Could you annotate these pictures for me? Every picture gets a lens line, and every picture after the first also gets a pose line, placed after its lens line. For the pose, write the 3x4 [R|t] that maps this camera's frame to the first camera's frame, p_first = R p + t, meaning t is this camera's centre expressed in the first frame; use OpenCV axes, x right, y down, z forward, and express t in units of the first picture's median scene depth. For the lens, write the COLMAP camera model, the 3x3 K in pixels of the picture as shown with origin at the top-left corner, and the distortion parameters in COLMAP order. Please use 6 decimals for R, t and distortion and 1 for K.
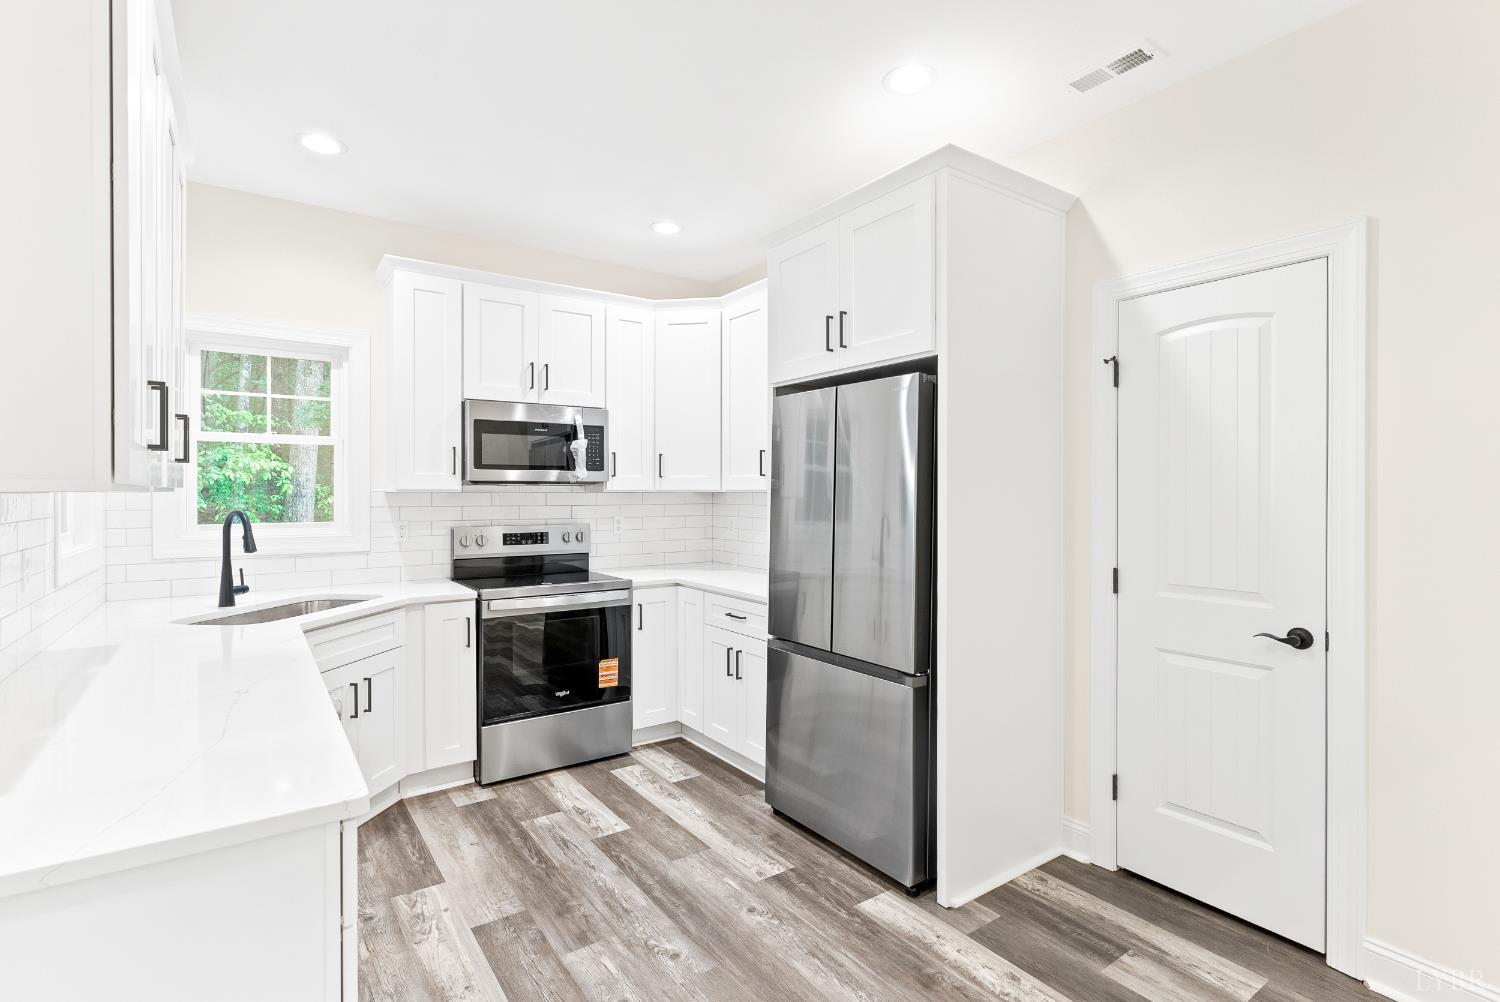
lens RADIAL K [[713.1, 0, 745.9], [0, 713.1, 495.4], [0, 0, 1]] dist [0.002180, -0.001160]
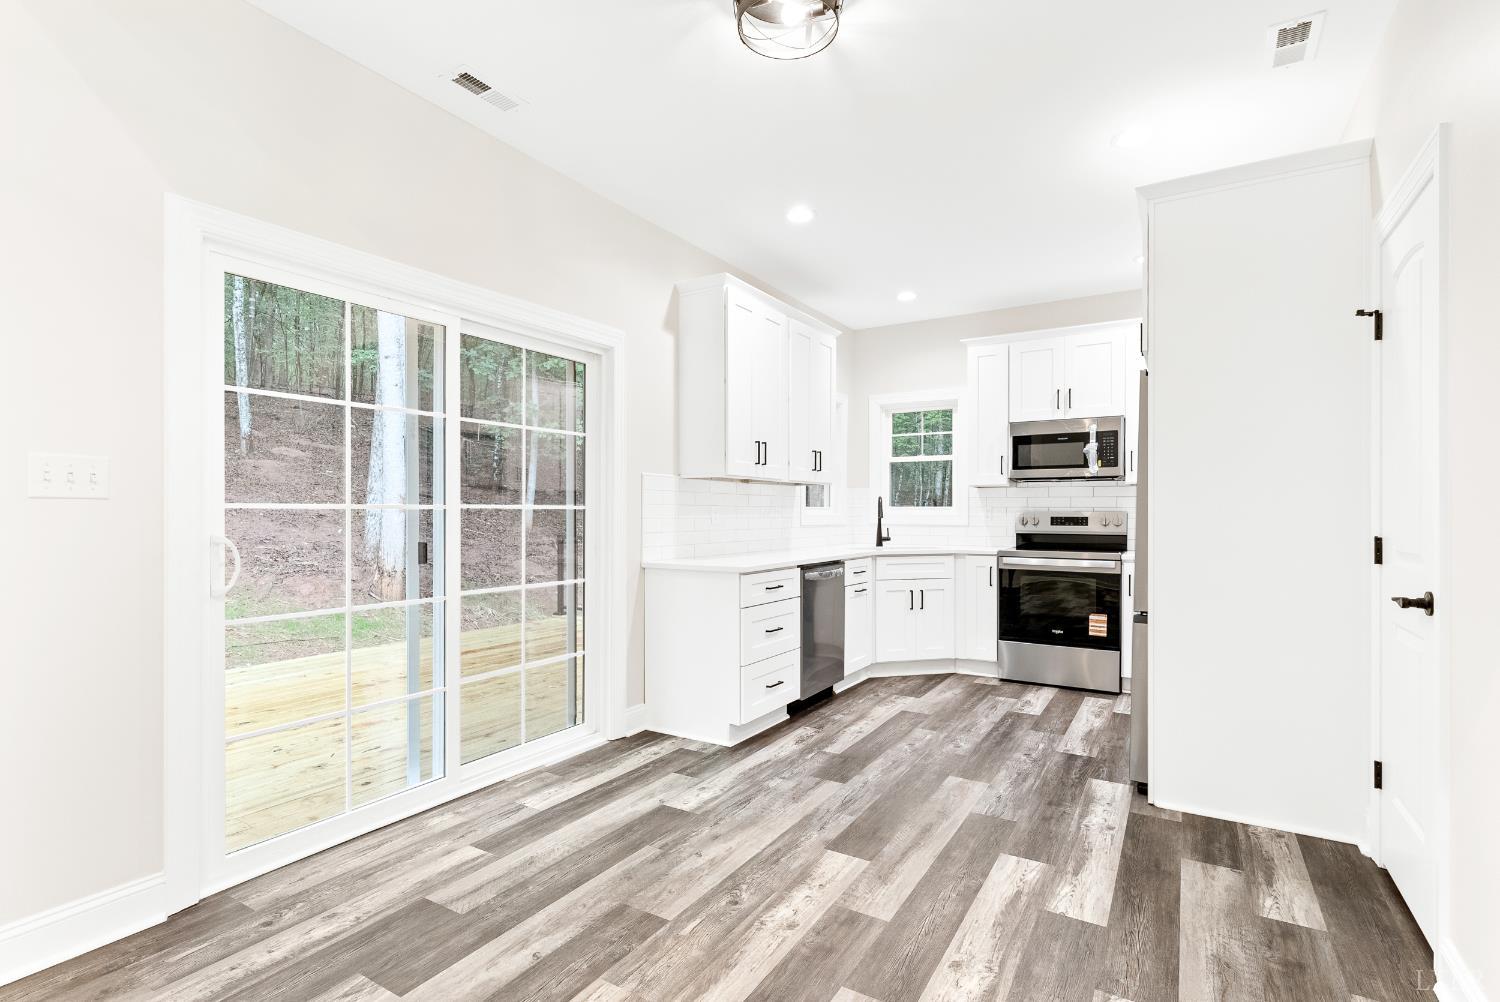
lens RADIAL K [[713.1, 0, 754.9], [0, 713.1, 512.0], [0, 0, 1]] dist [0.002180, -0.001160]
pose [[0.405482, 0.000345, -0.914103, 0.829592], [-0.005419, 0.999983, -0.002026, 0.061206], [0.914087, 0.005775, 0.405477, -0.088409]]
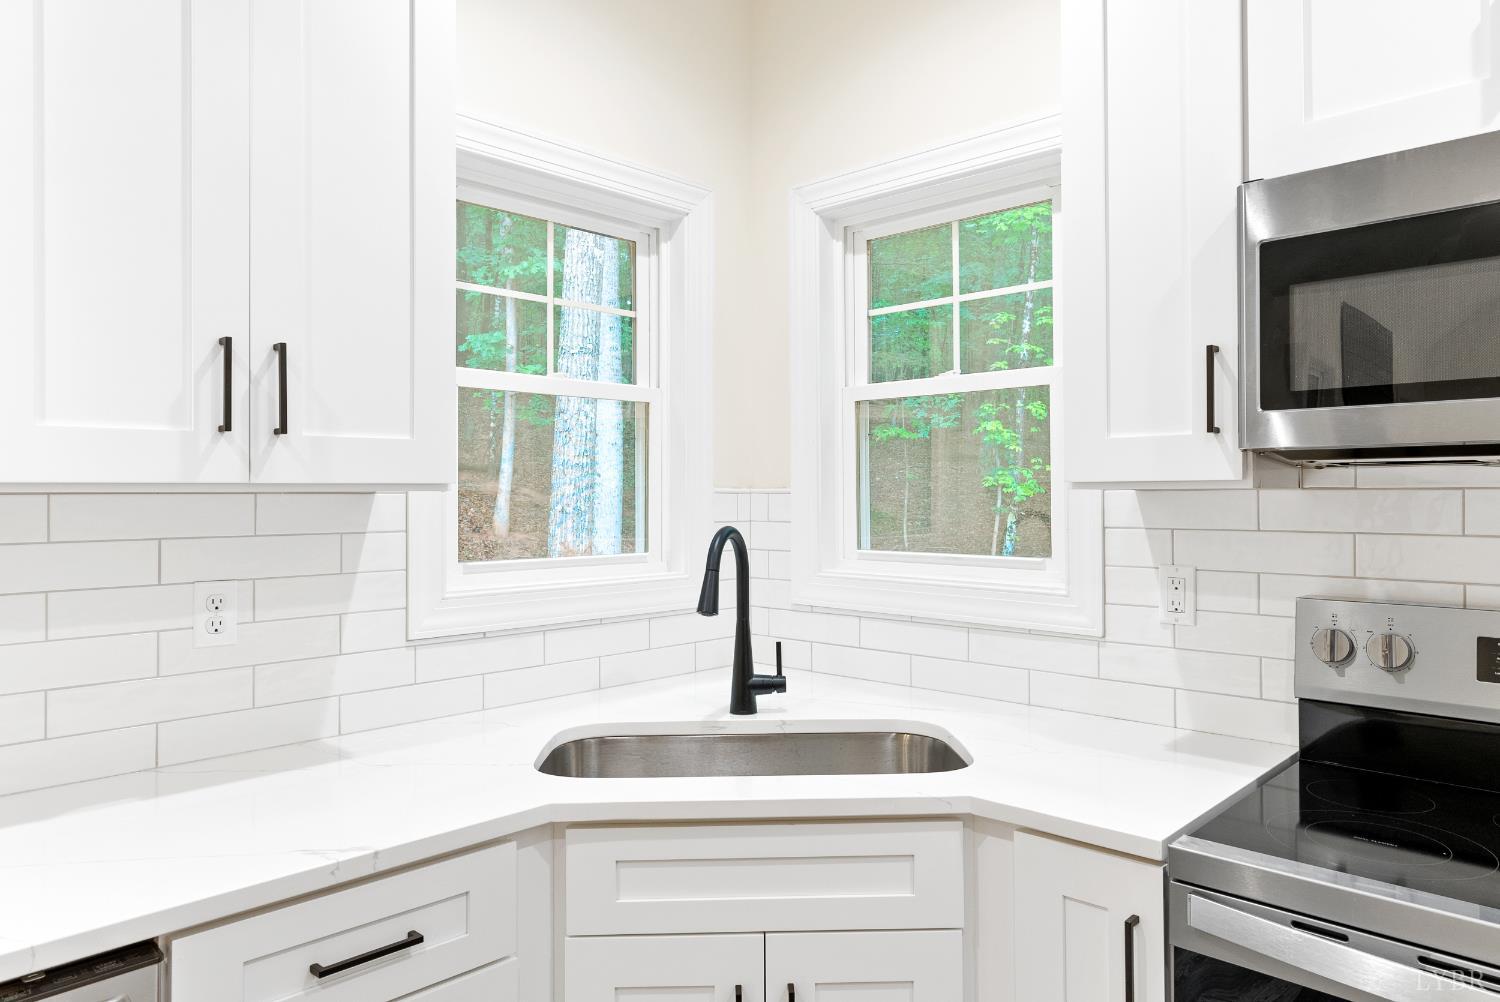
lens RADIAL K [[966.5, 0, 750.8], [0, 966.5, 488.7], [0, 0, 1]] dist [0.004691, -0.001025]
pose [[0.187123, -0.005148, -0.982323, -0.028993], [0.004044, 0.999982, -0.004471, -0.004545], [0.982328, -0.003135, 0.187140, 0.797038]]
